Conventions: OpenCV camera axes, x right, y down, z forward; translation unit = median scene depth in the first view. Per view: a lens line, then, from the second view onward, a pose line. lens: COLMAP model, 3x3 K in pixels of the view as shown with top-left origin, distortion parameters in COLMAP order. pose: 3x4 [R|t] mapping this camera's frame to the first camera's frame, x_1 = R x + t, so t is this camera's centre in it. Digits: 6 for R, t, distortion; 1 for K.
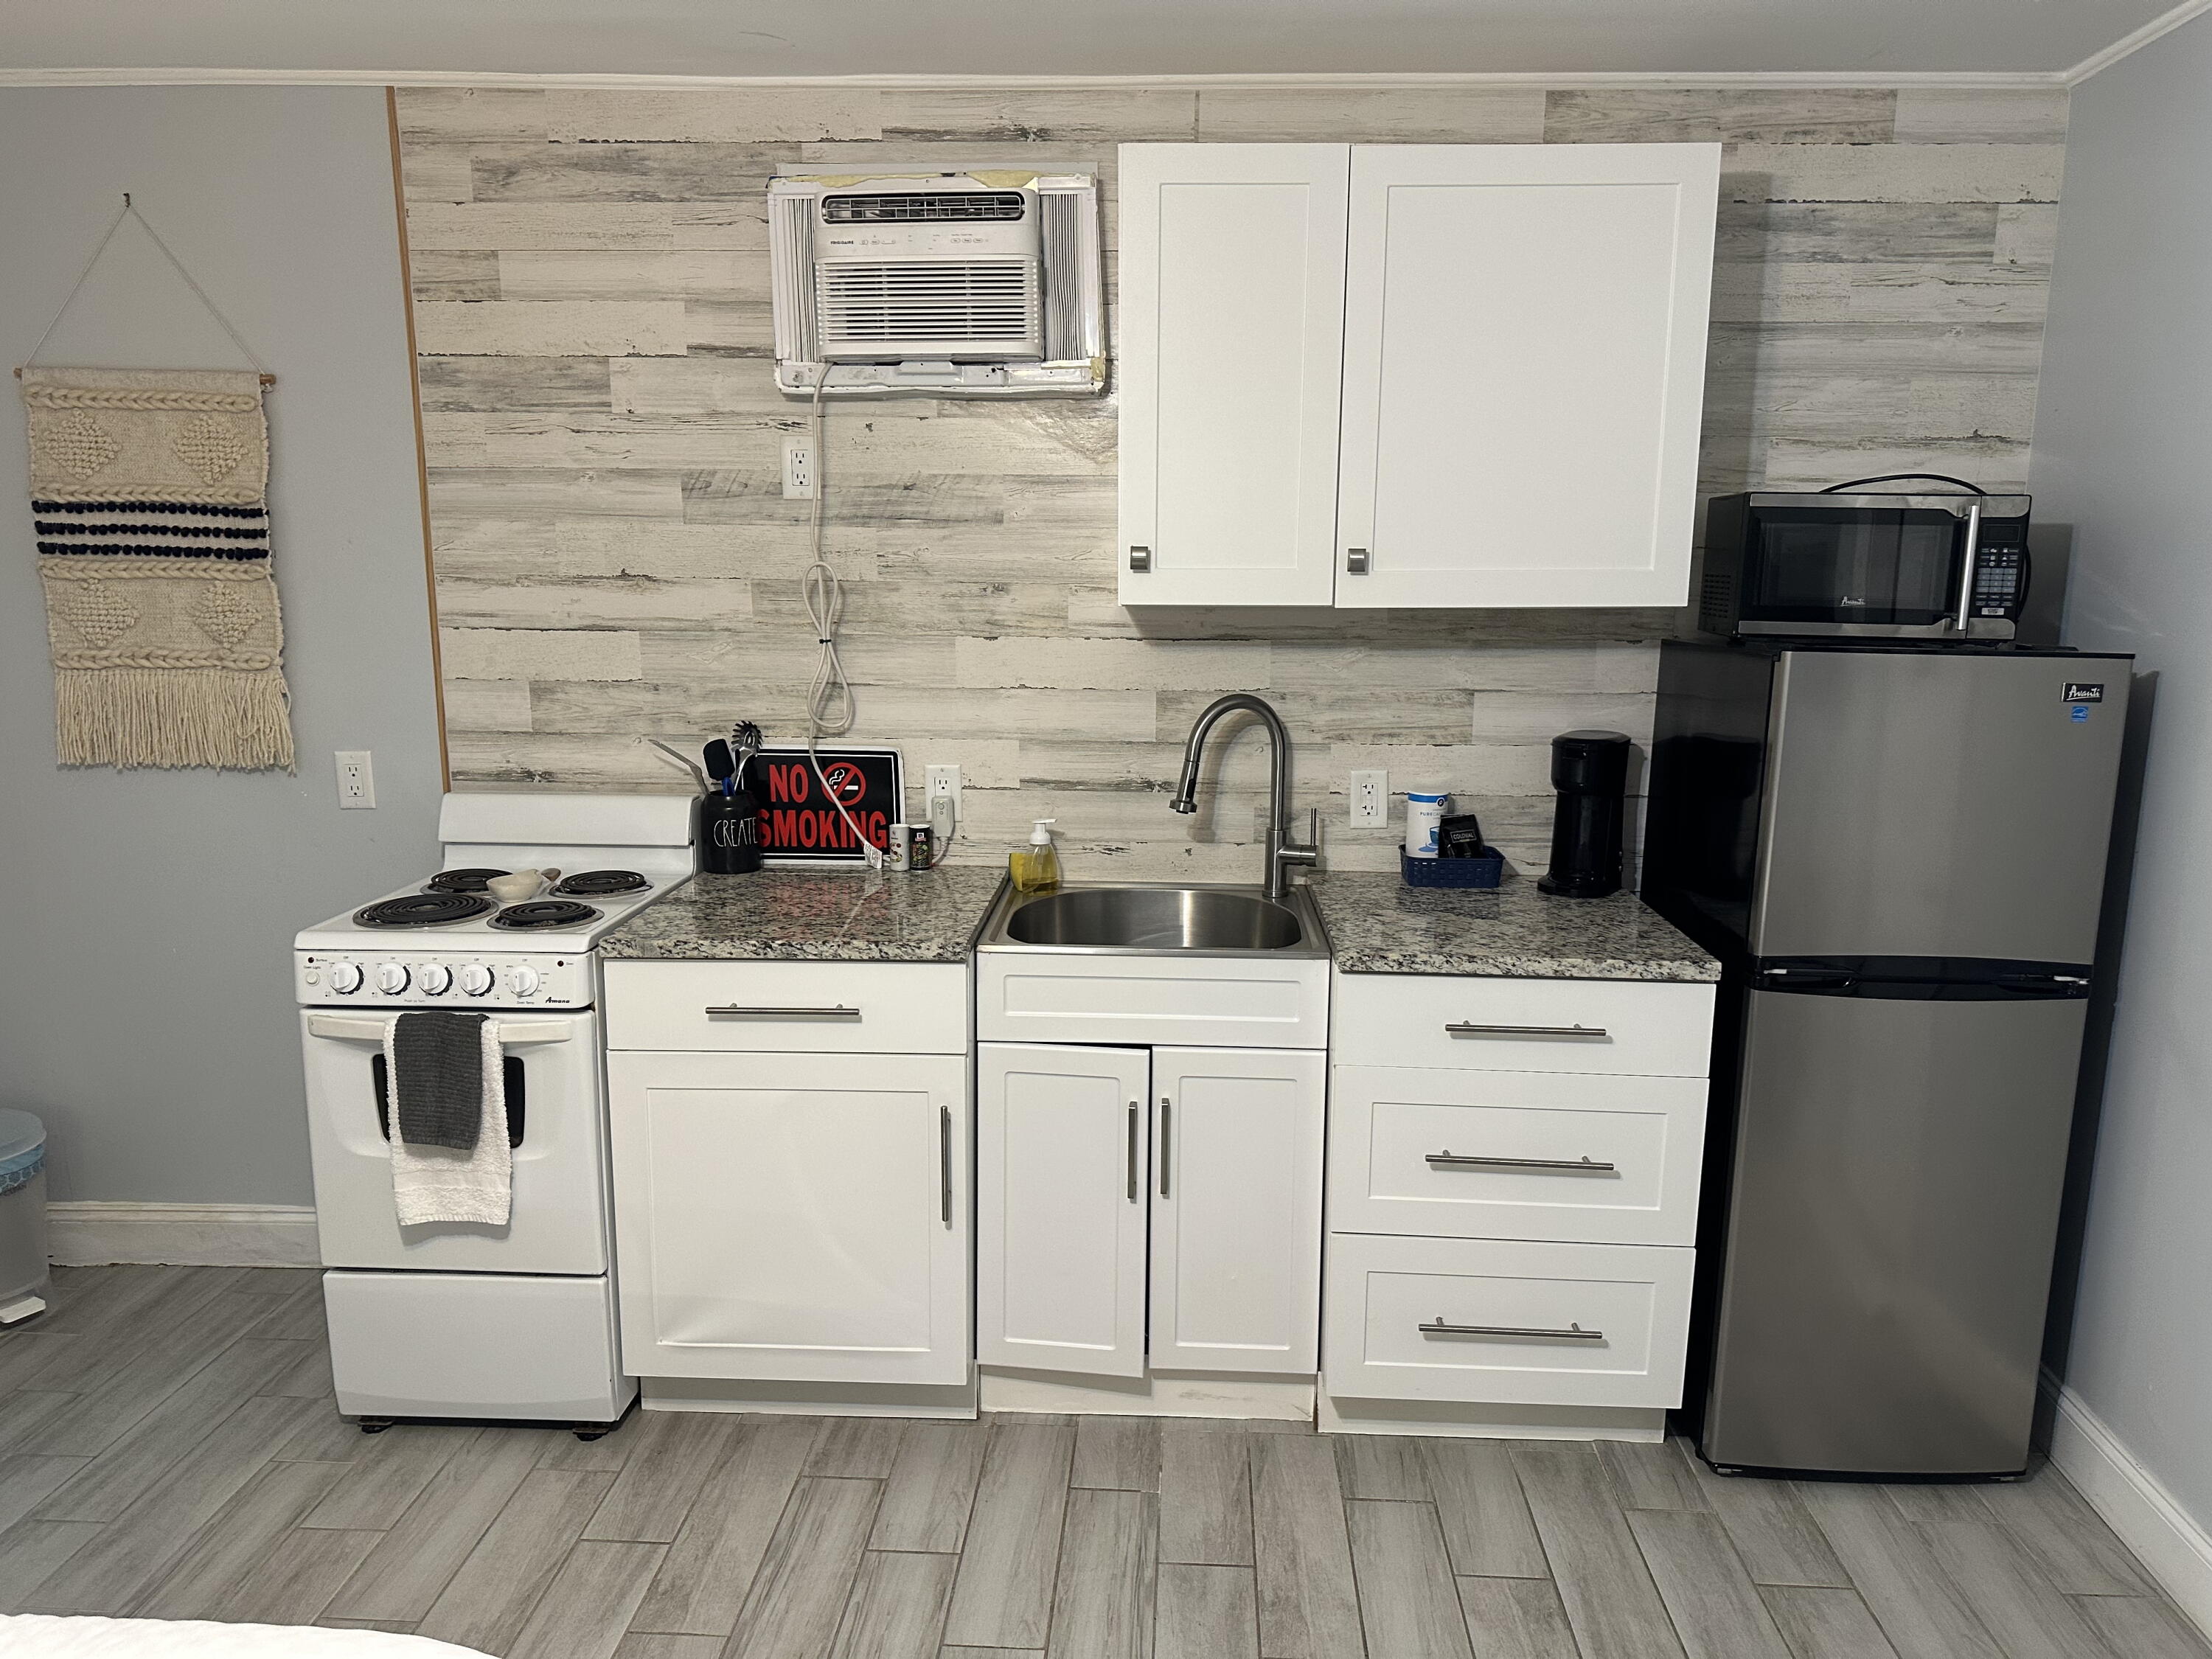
lens RADIAL K [[1547.1, 0, 1106.0], [0, 1547.1, 829.5], [0, 0, 1]] dist [0.155678, -0.240615]
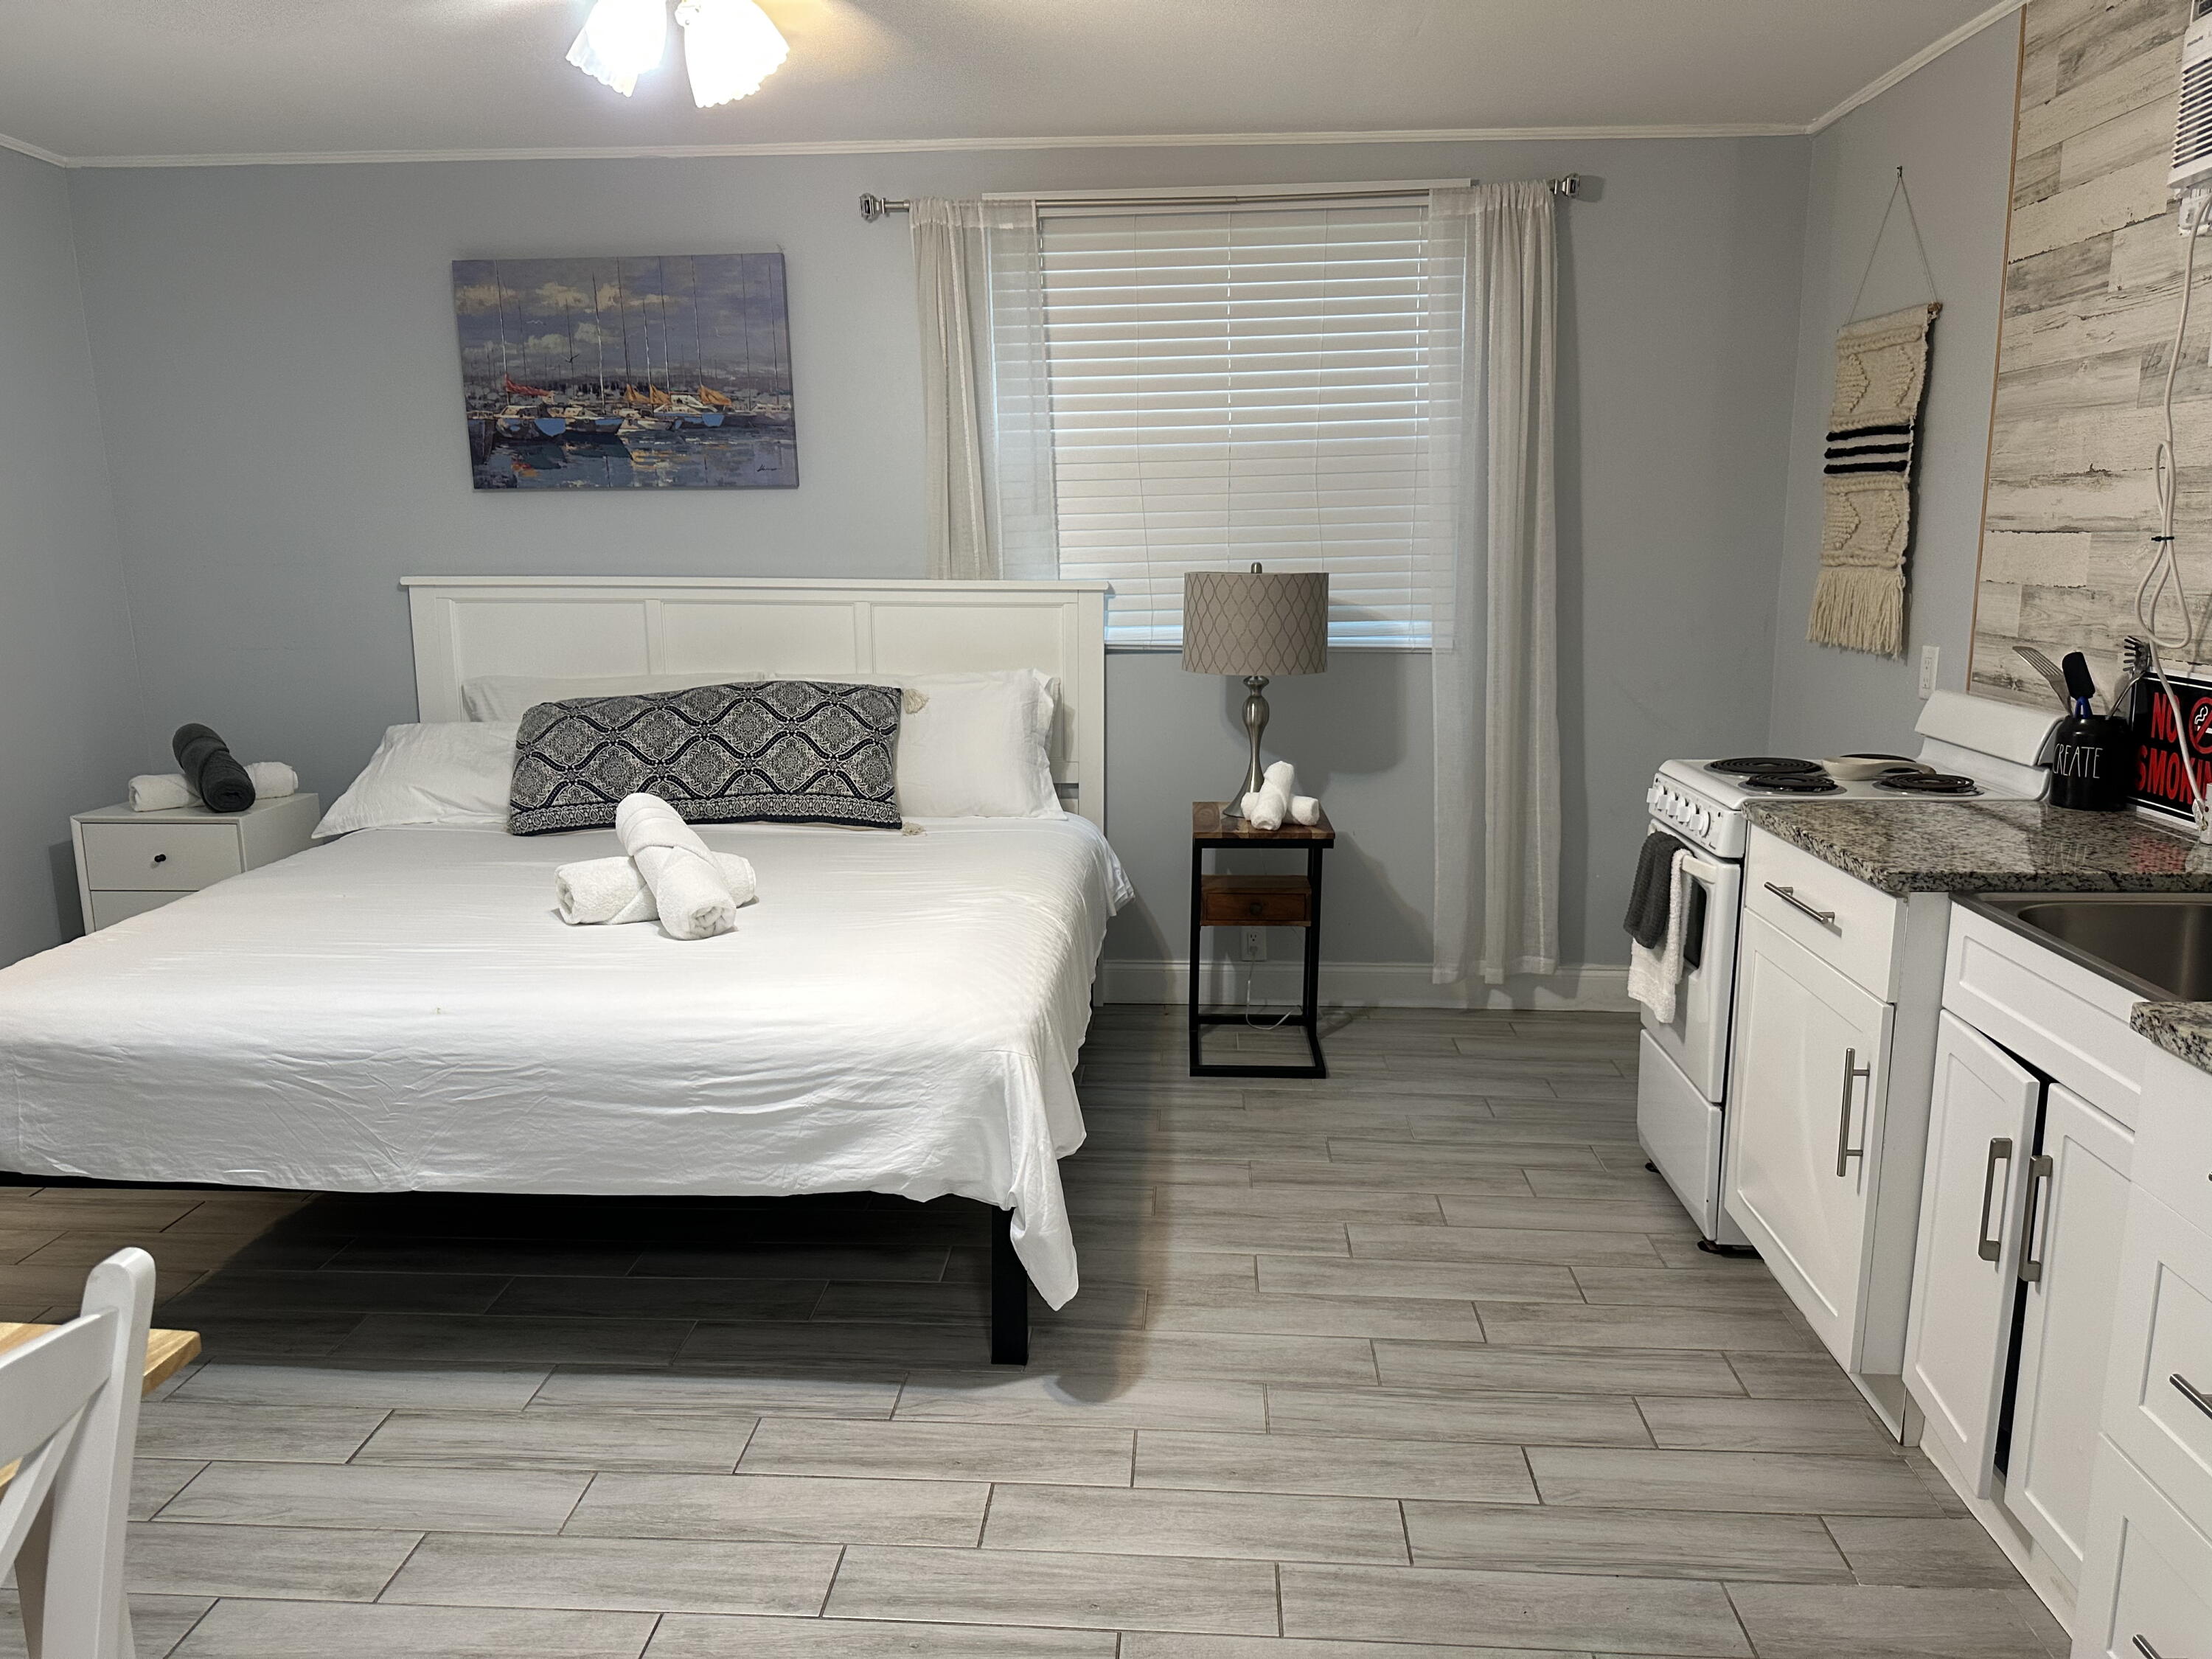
lens RADIAL K [[1557.9, 0, 1116.1], [0, 1557.9, 832.3], [0, 0, 1]] dist [0.113388, -0.146084]
pose [[-0.015410, 0.183940, -0.982817, 0.659681], [-0.170870, 0.967990, 0.183844, -0.032552], [0.985173, 0.170767, 0.016514, 0.472240]]
